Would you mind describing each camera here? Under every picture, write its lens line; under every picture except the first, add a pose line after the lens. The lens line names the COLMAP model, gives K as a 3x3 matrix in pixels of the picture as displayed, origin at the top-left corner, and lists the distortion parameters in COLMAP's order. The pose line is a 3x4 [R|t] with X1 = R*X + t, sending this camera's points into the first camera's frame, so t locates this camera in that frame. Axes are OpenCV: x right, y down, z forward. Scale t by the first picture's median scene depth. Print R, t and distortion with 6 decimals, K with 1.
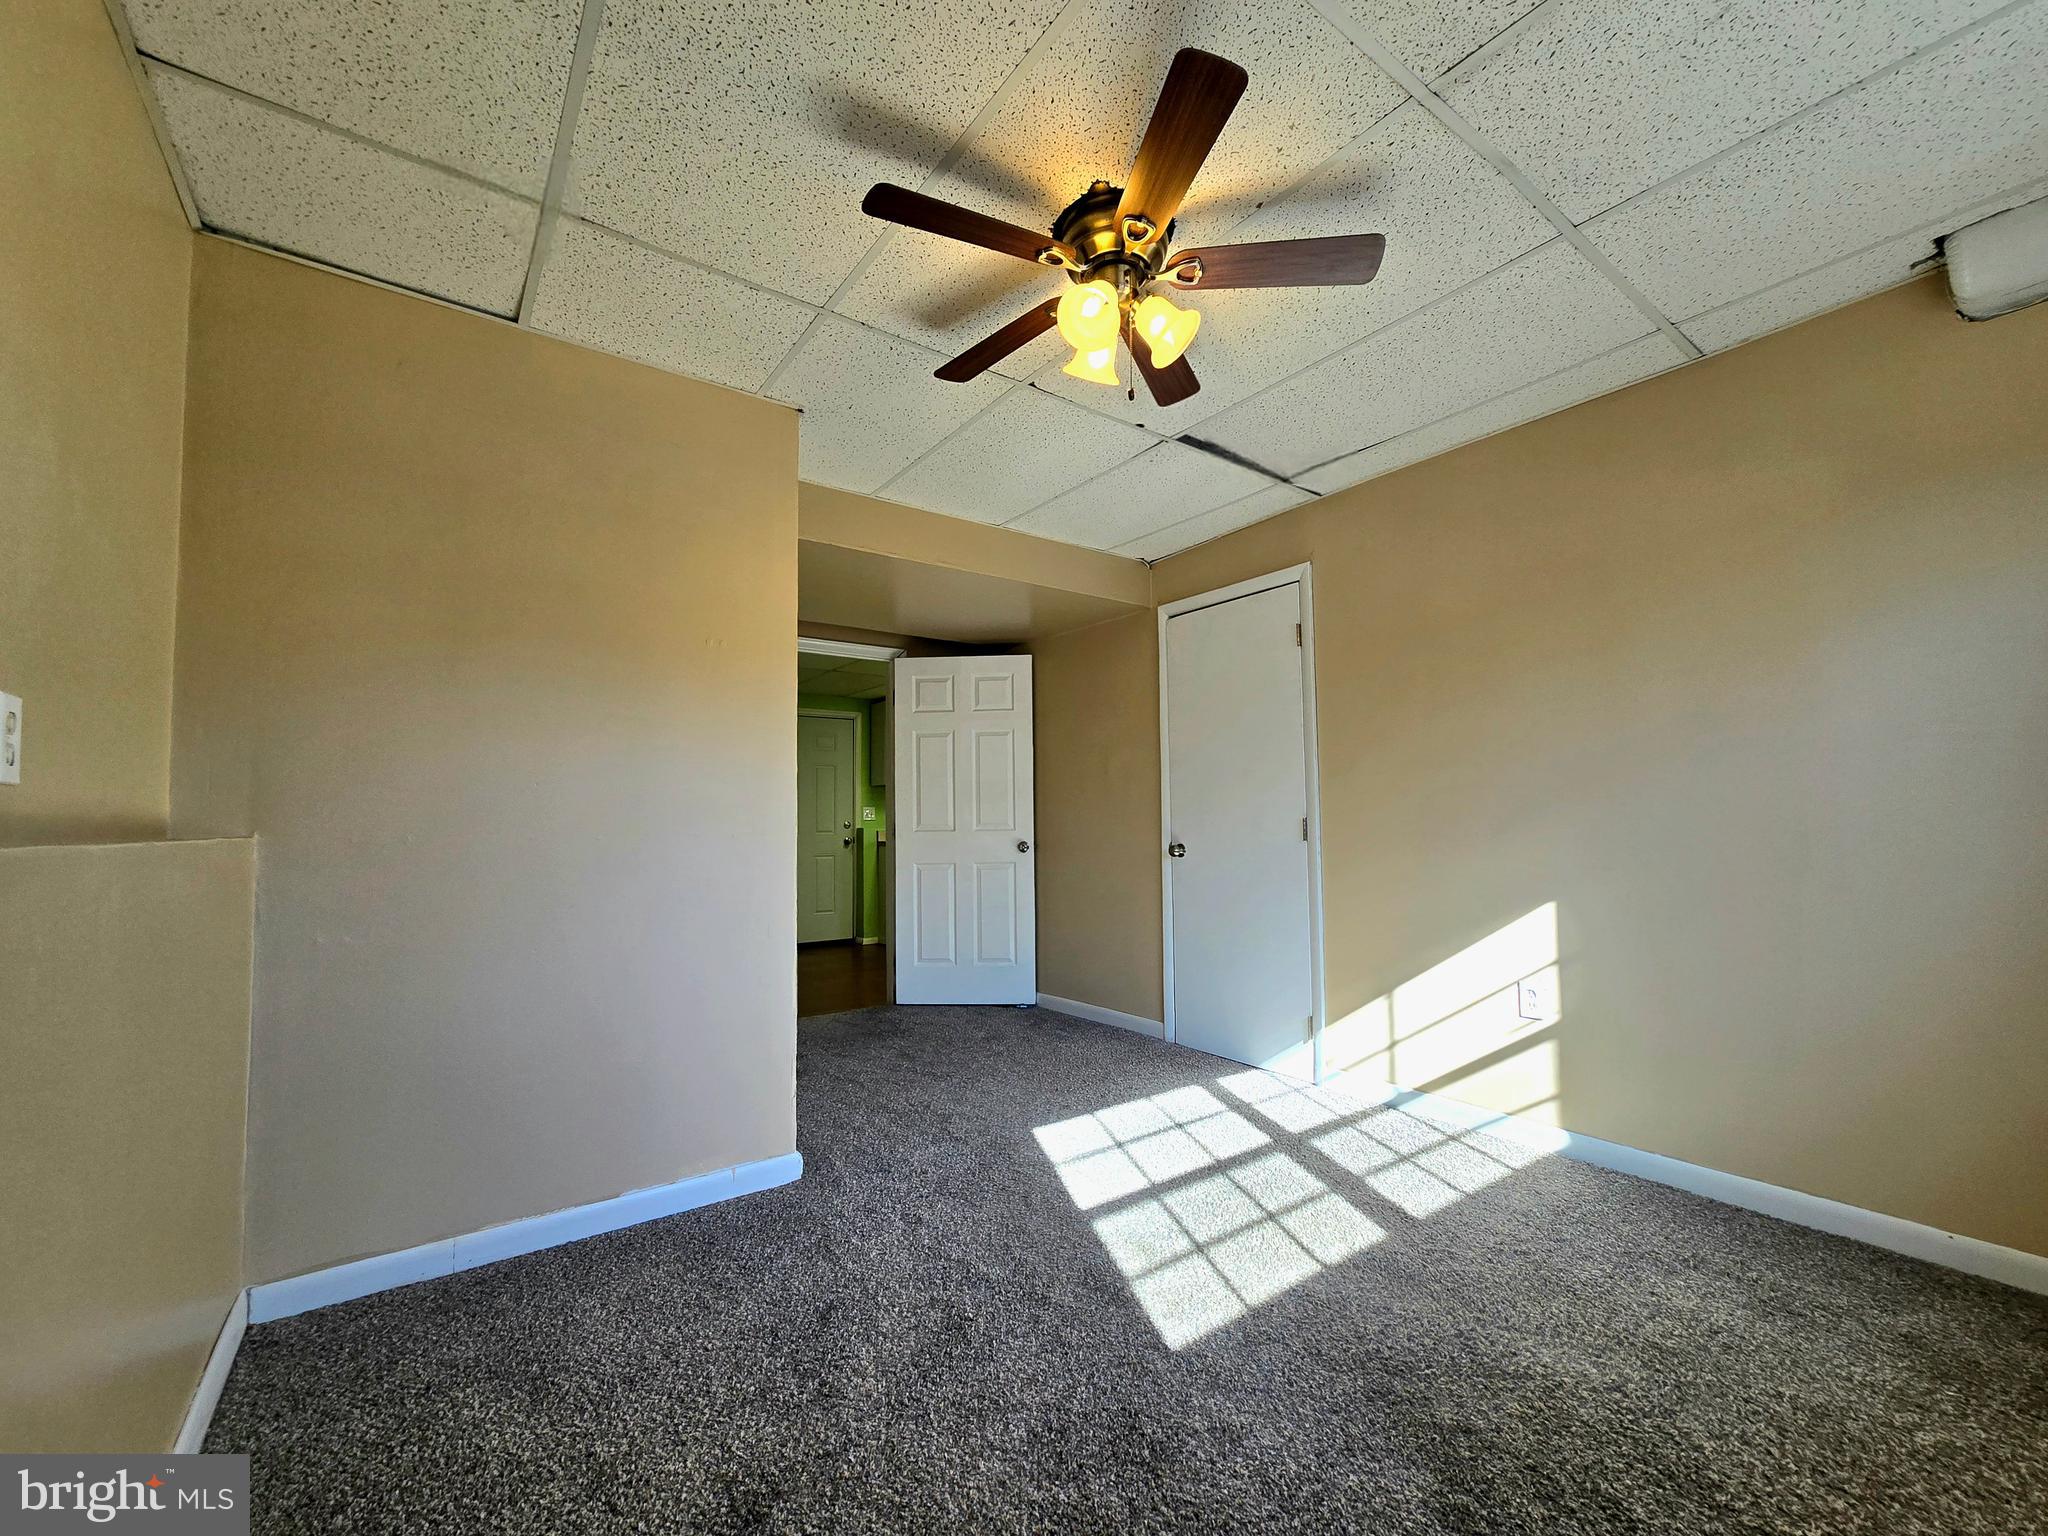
lens RADIAL K [[864.1, 0, 1029.6], [0, 864.1, 778.1], [0, 0, 1]] dist [-0.001864, 0.000840]
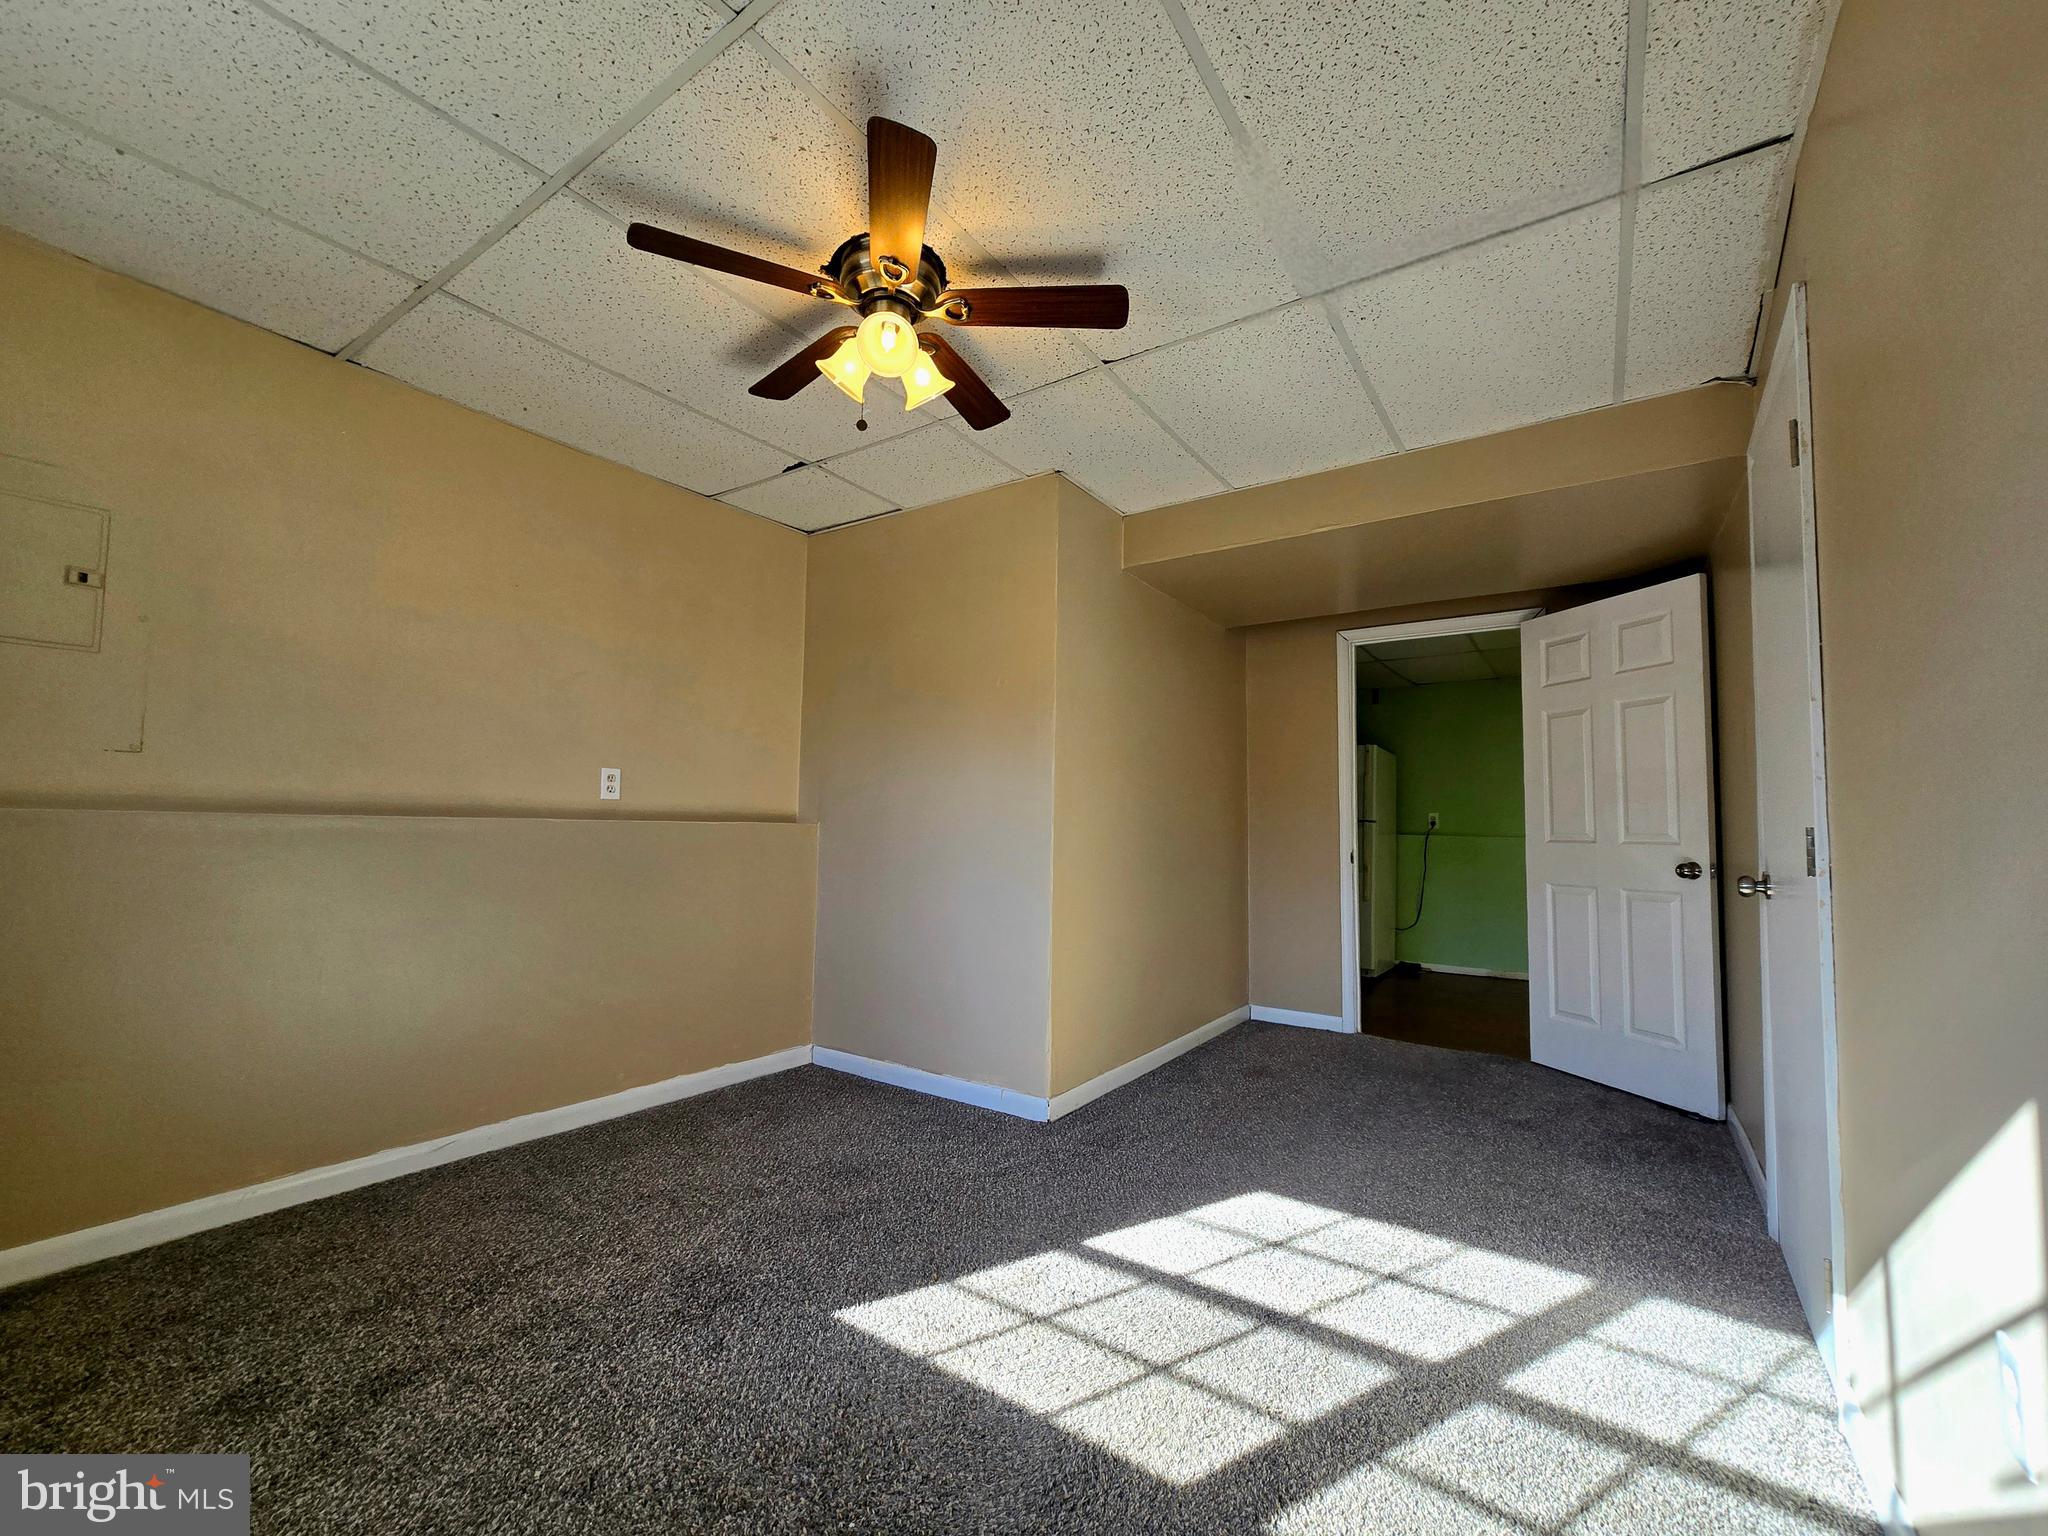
lens RADIAL K [[864.1, 0, 1029.6], [0, 864.1, 778.1], [0, 0, 1]] dist [-0.001864, 0.000840]
pose [[0.305966, -0.039065, -0.951241, 0.718865], [0.030522, 0.999047, -0.031211, 0.023968], [0.951553, -0.019484, 0.306866, 0.514570]]
